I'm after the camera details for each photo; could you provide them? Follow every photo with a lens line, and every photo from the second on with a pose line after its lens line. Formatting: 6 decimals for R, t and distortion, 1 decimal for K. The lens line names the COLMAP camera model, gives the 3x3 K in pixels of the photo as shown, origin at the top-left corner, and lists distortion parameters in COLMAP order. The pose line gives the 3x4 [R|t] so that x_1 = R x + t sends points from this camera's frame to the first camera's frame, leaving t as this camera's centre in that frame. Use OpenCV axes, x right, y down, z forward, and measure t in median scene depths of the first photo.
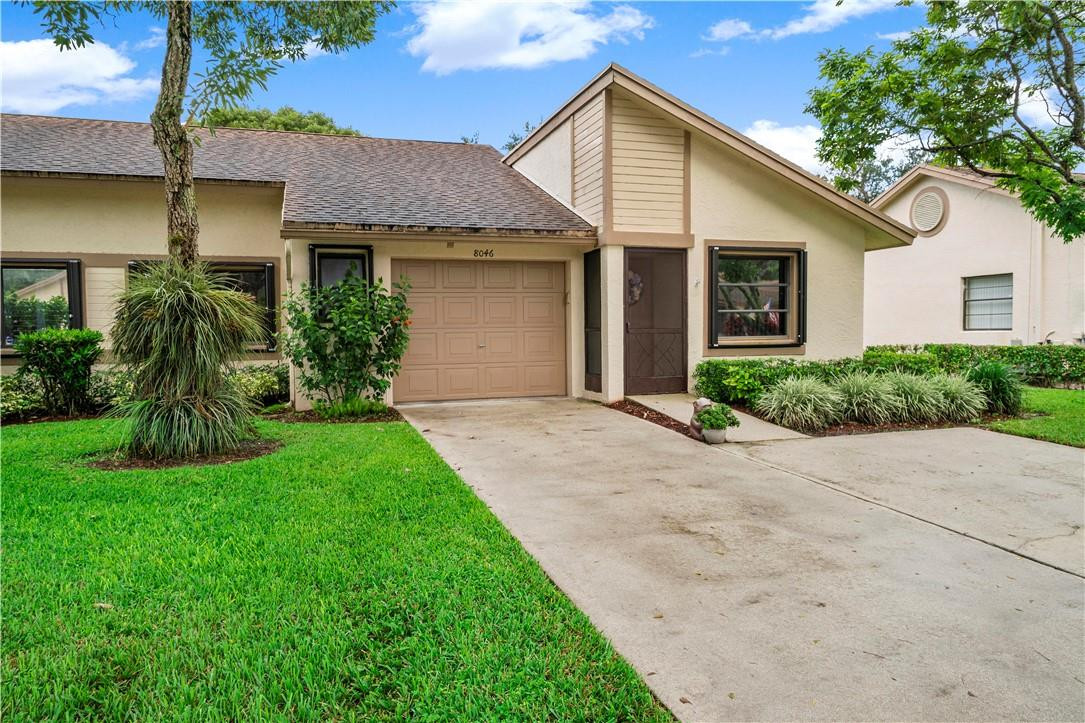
lens RADIAL K [[737.8, 0, 544.8], [0, 737.8, 362.6], [0, 0, 1]] dist [0.022226, -0.001414]
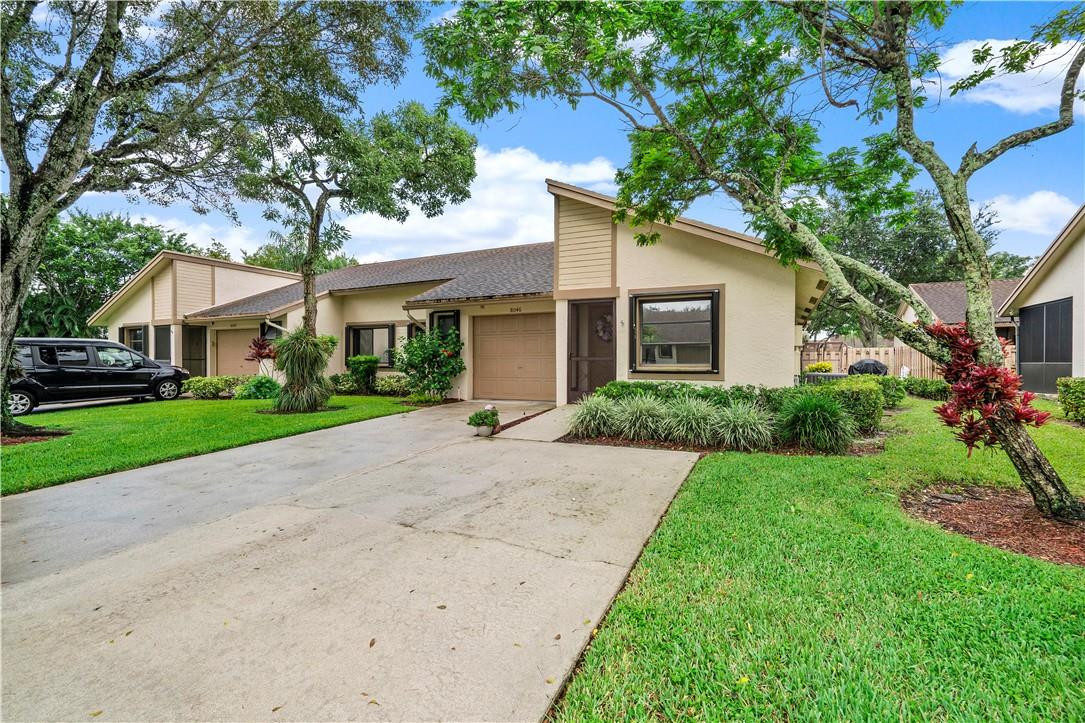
lens RADIAL K [[490.9, 0, 541.2], [0, 490.9, 358.0], [0, 0, 1]] dist [-0.003115, 0.000535]
pose [[0.727829, 0.008460, -0.685706, 0.710368], [-0.035544, 0.999045, -0.025401, -0.017781], [0.684837, 0.042860, 0.727435, 0.266598]]
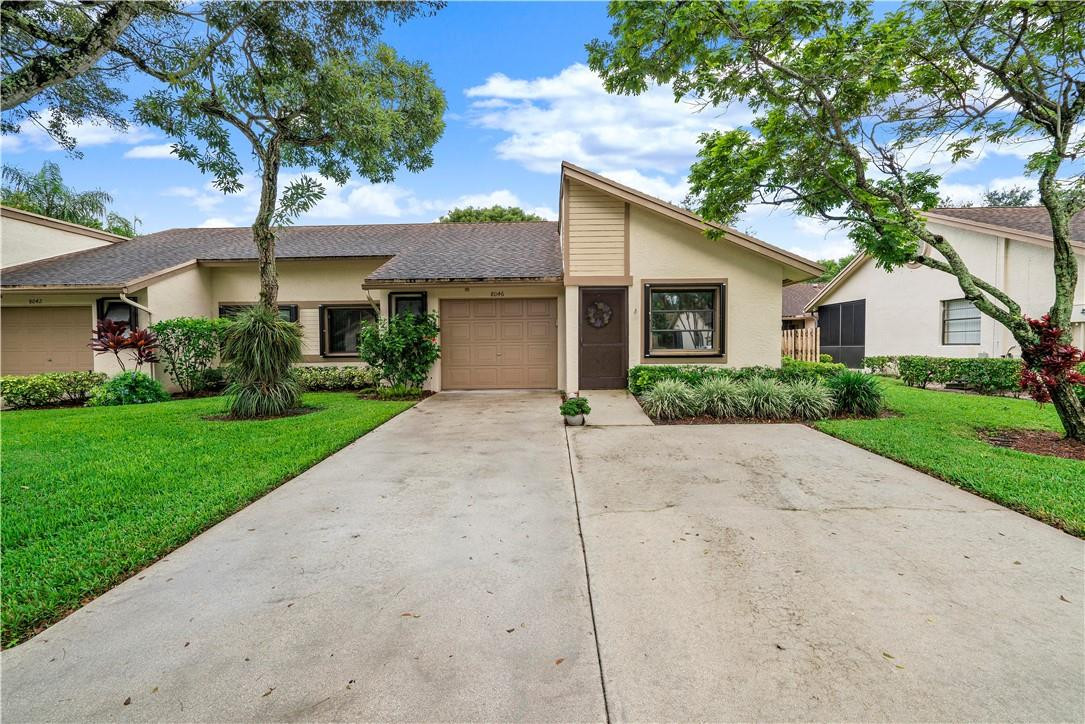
lens RADIAL K [[490.9, 0, 544.2], [0, 490.9, 360.0], [0, 0, 1]] dist [-0.003115, 0.000535]
pose [[0.946986, 0.011974, -0.321052, 0.344802], [-0.014956, 0.999865, -0.006825, -0.005986], [0.320927, 0.011265, 0.947037, 0.070194]]
